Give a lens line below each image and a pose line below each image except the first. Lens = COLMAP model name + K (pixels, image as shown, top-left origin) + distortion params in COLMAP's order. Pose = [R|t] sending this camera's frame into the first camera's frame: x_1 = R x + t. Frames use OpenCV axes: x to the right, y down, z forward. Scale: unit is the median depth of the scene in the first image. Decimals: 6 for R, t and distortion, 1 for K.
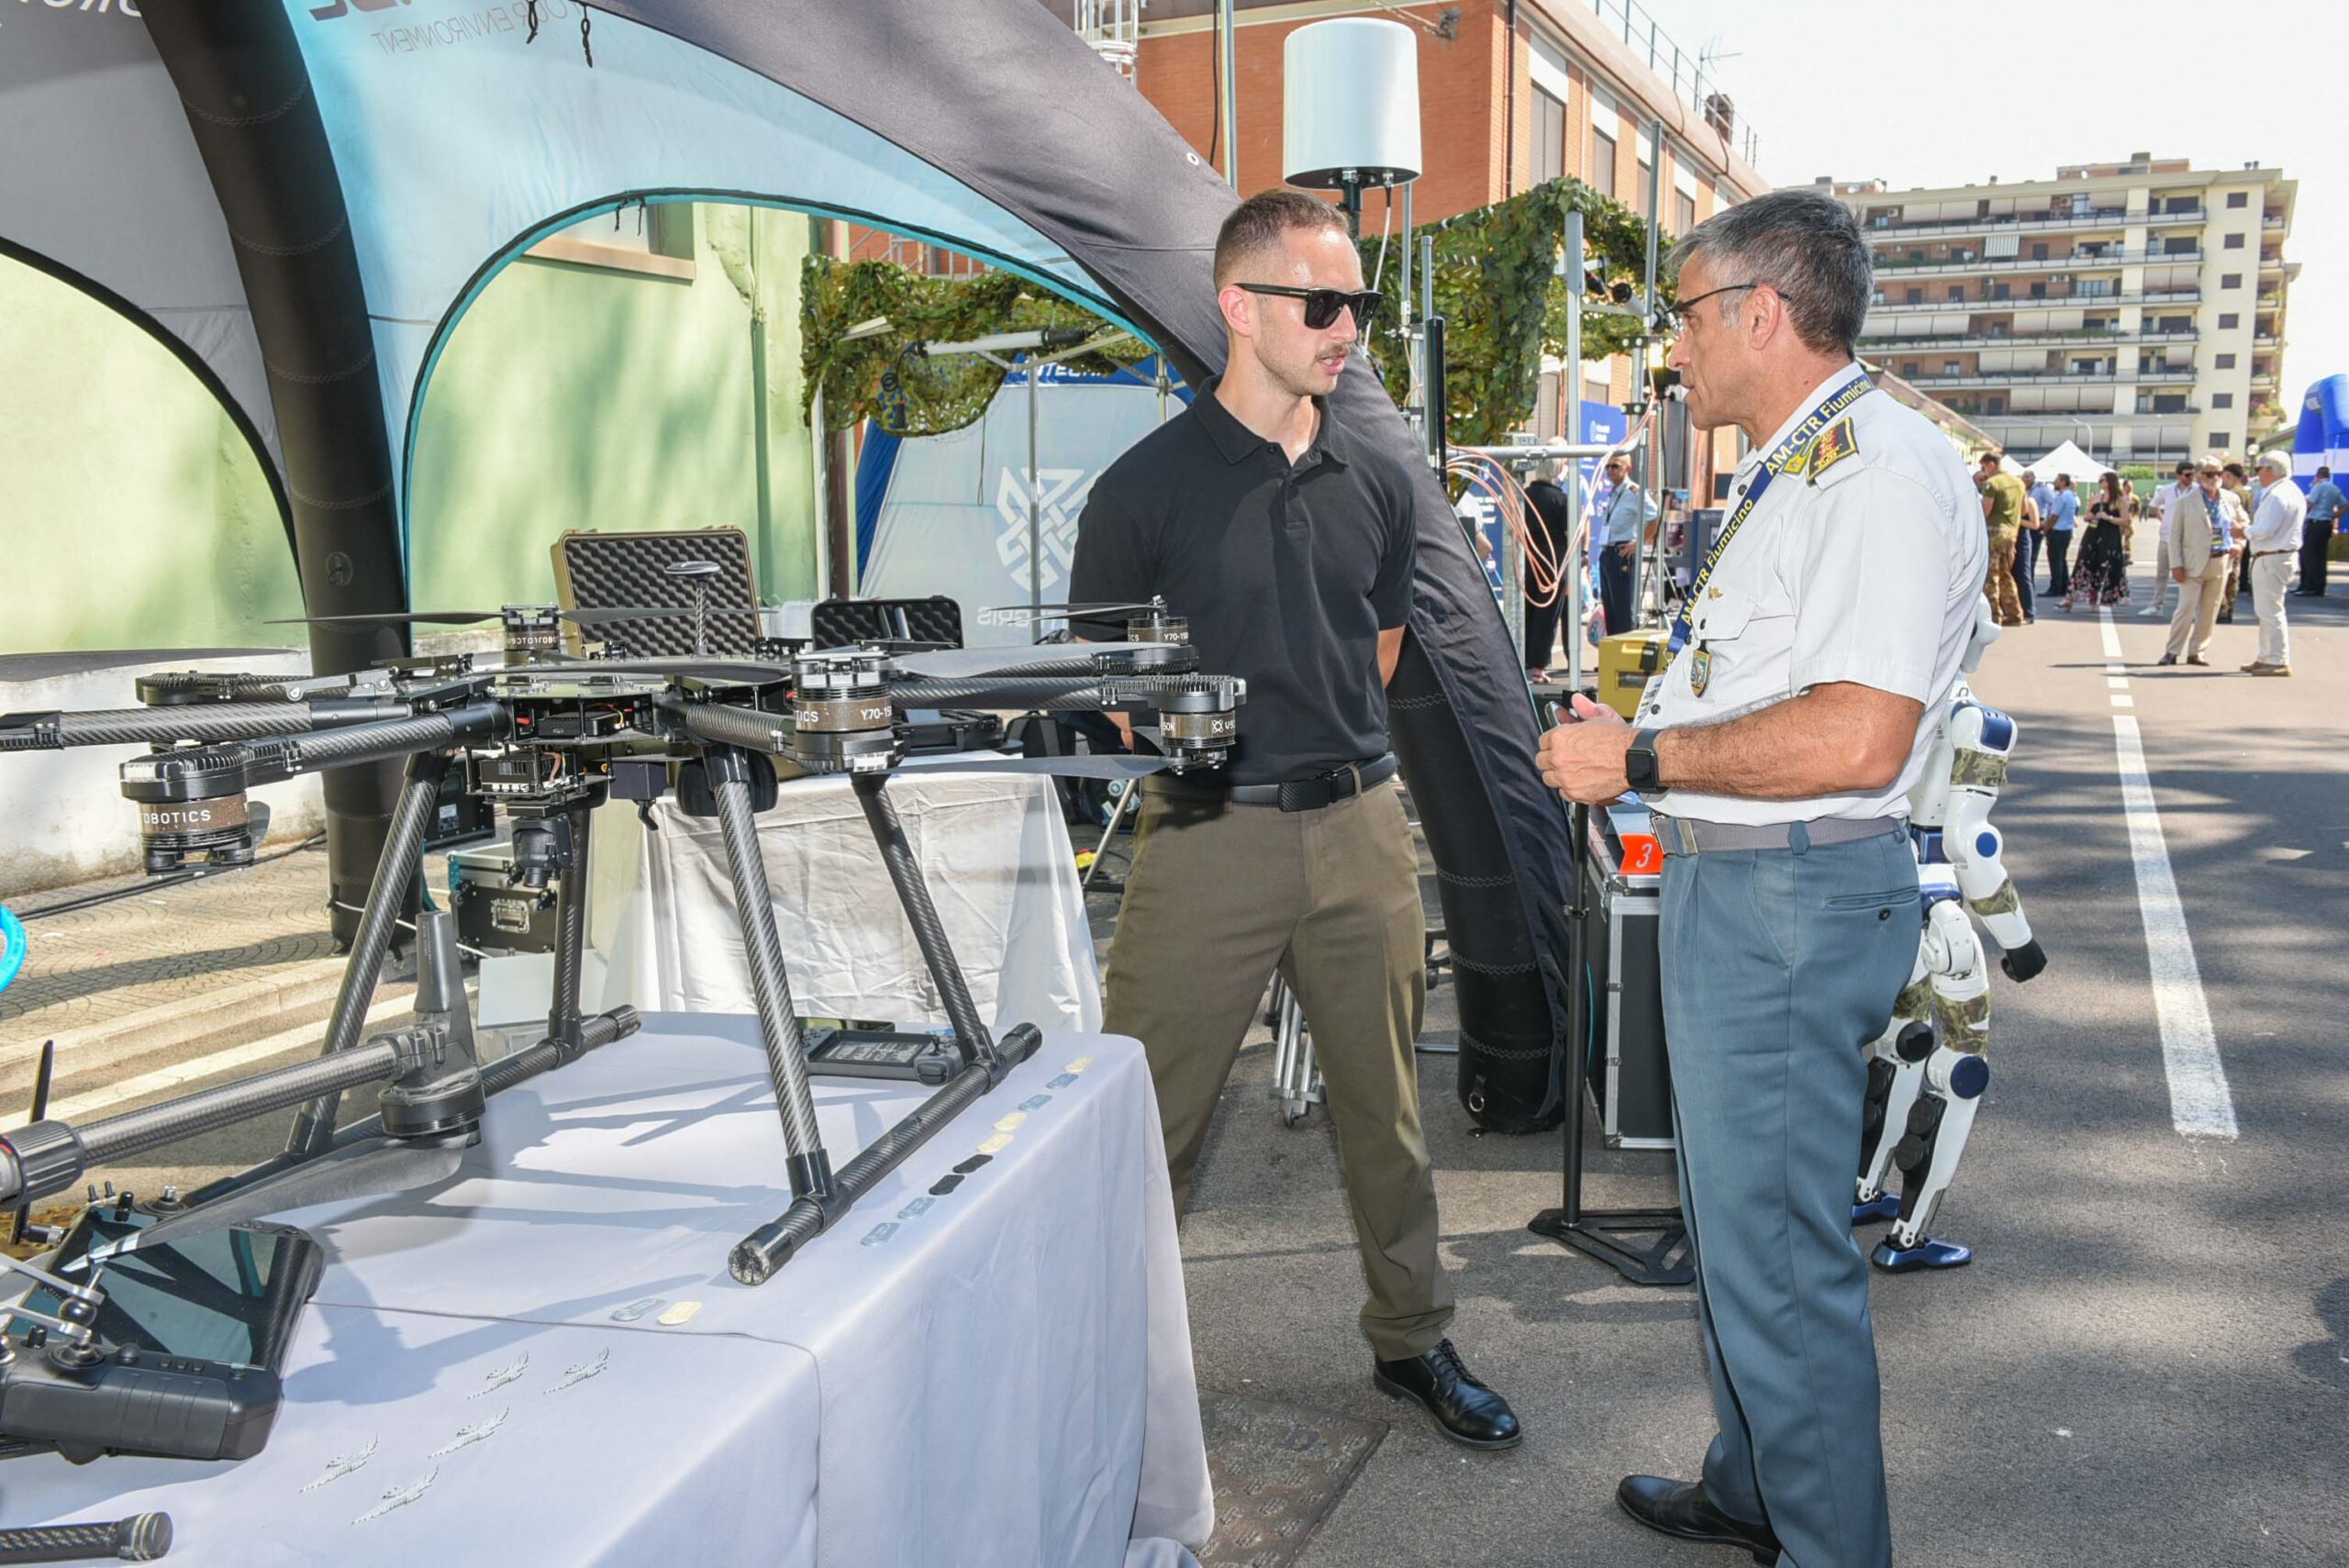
lens RADIAL K [[1979.2, 0, 1172.9], [0, 1979.2, 776.9], [0, 0, 1]] dist [-0.012297, 0.003355]
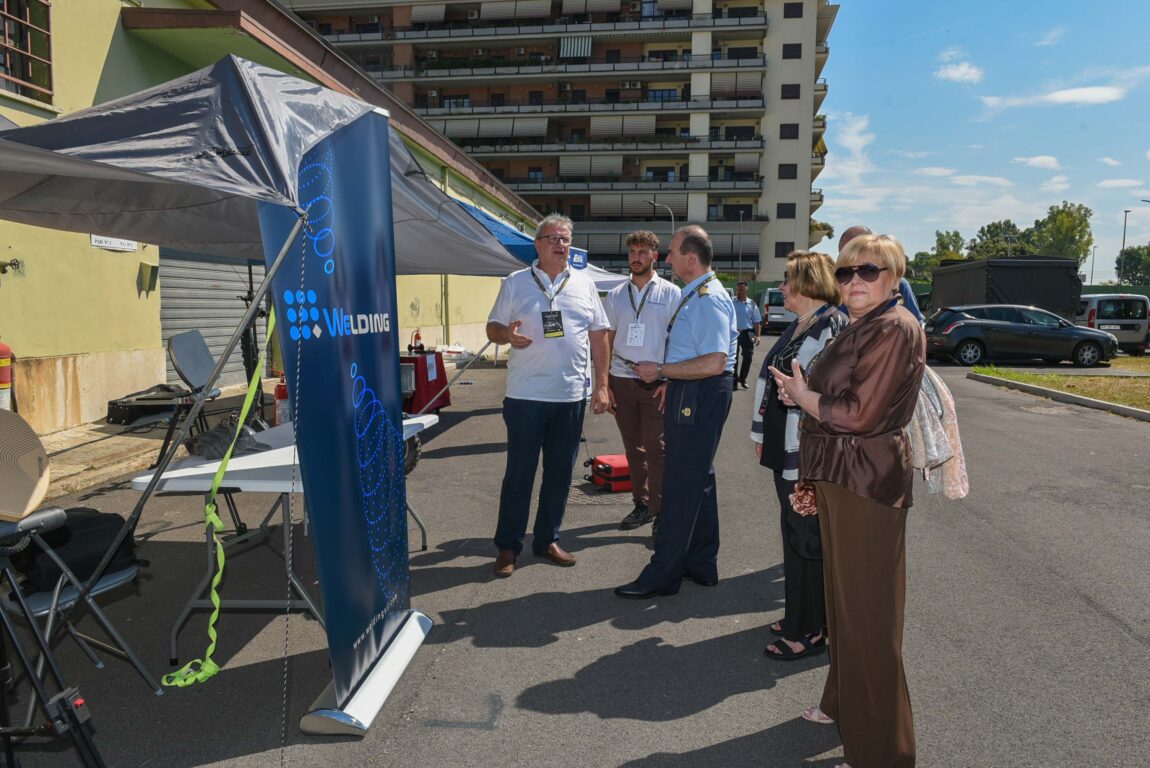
lens RADIAL K [[851.9, 0, 575.0], [0, 851.9, 388.0], [0, 0, 1]] dist [0.007295, 0.000783]
pose [[0.949109, -0.021315, 0.314225, 0.285945], [0.034416, 0.998752, -0.036206, -0.086714], [-0.313061, 0.045178, 0.948658, 0.613433]]
